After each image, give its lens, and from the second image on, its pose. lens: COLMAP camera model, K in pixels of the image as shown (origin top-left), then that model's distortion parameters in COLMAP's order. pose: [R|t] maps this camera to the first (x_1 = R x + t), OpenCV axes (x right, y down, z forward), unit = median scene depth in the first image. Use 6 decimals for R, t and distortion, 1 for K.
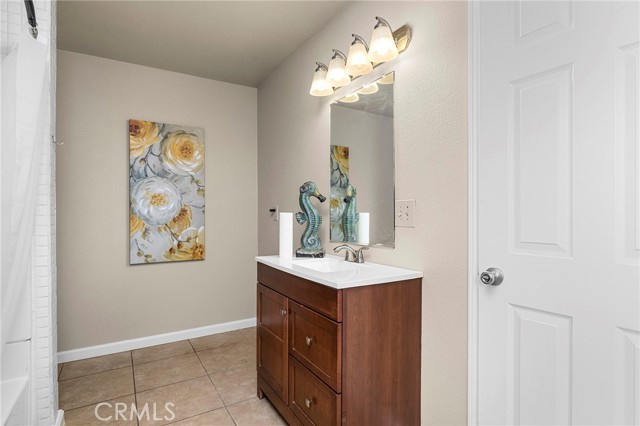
lens RADIAL K [[344.6, 0, 314.3], [0, 344.6, 214.4], [0, 0, 1]] dist [-0.008083, -0.000224]
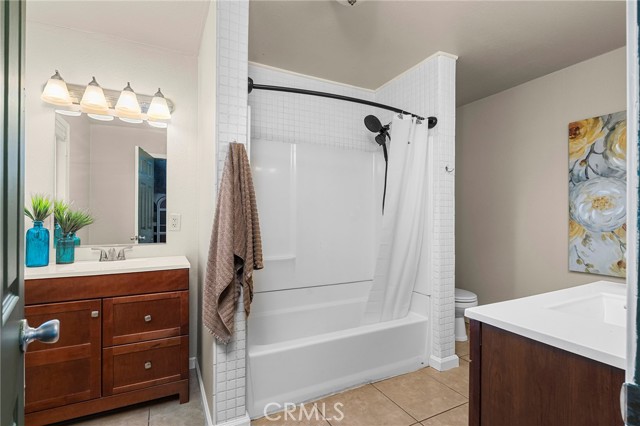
lens RADIAL K [[305.8, 0, 313.2], [0, 305.8, 212.9], [0, 0, 1]] dist [0.002673, 0.001195]
pose [[-0.077305, -0.006767, -0.996985, 0.388745], [-0.002650, 0.999975, -0.006582, -0.011418], [0.997004, 0.002133, -0.077321, 0.329333]]
